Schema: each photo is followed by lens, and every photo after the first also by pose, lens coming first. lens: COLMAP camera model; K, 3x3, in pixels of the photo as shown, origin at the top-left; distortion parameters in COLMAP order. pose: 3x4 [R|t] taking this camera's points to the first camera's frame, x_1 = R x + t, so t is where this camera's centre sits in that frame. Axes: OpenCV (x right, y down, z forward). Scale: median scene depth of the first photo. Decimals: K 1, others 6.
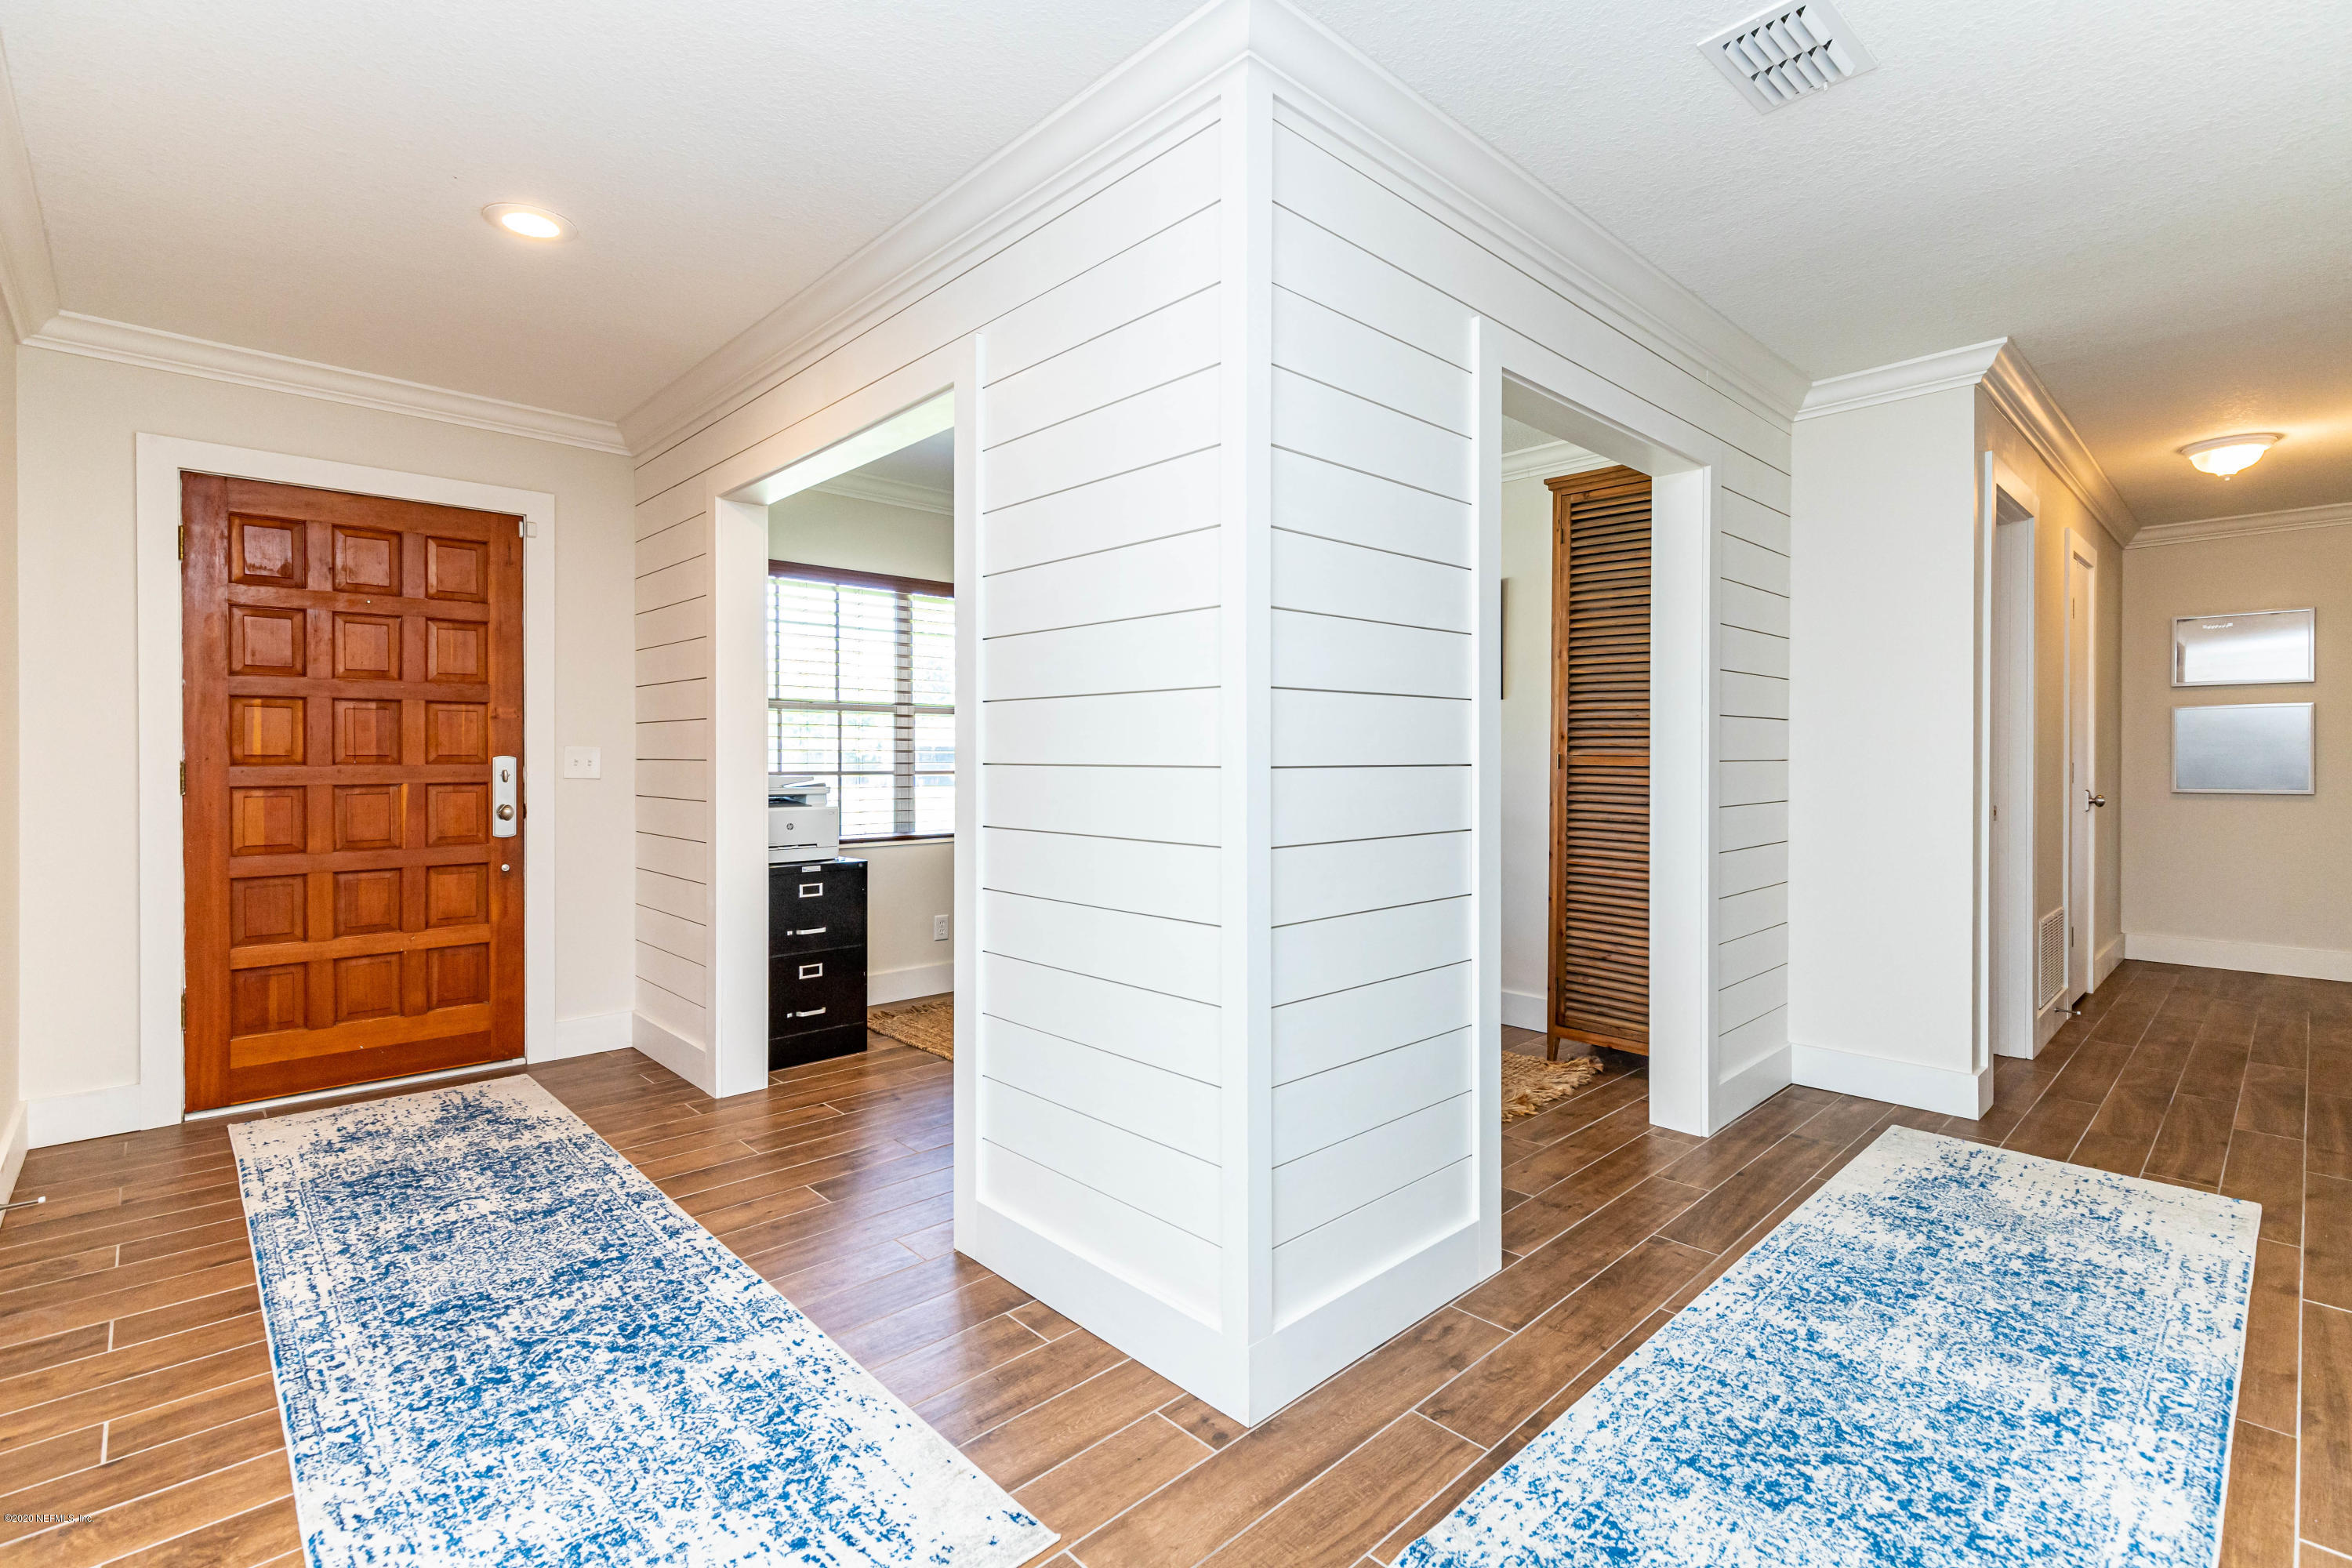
lens RADIAL K [[1078.0, 0, 1173.5], [0, 1078.0, 778.1], [0, 0, 1]] dist [0.000521, -0.000227]
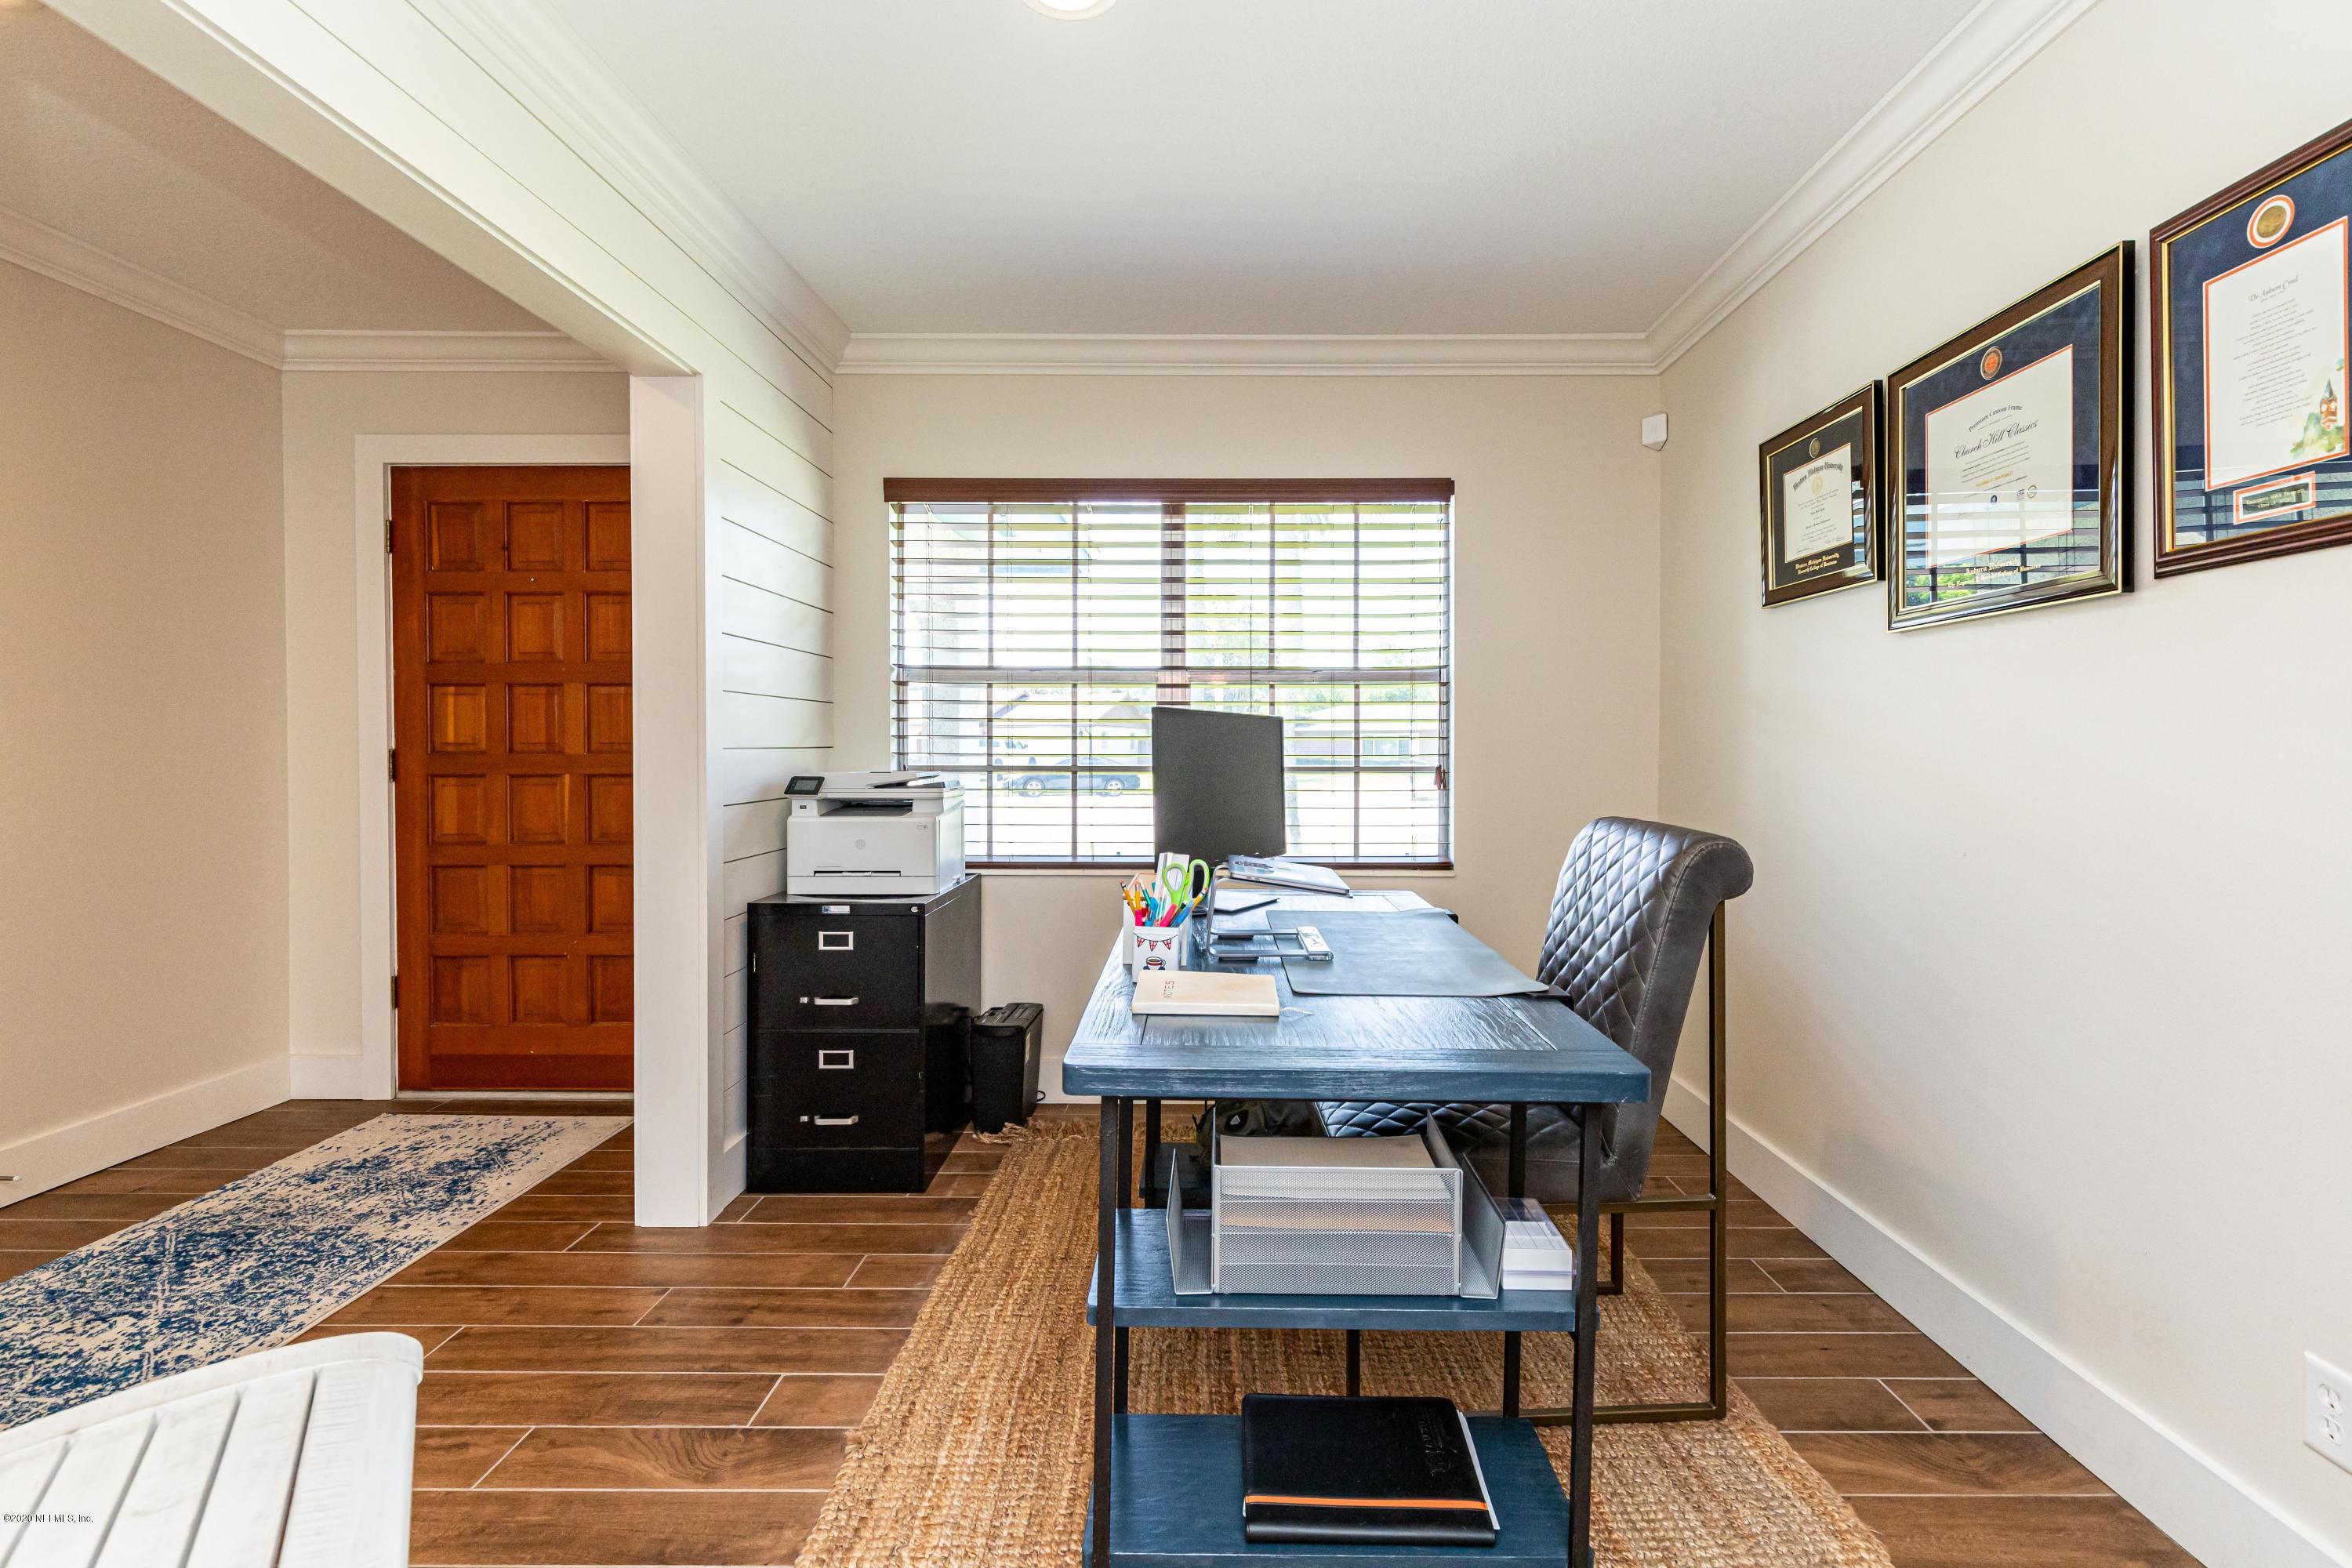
lens RADIAL K [[1078.0, 0, 1173.5], [0, 1078.0, 778.1], [0, 0, 1]] dist [0.000521, -0.000227]
pose [[0.724972, 0.017609, -0.688553, 0.334759], [-0.013889, 0.999844, 0.010945, -0.010297], [0.688638, 0.001629, 0.725103, 0.774977]]
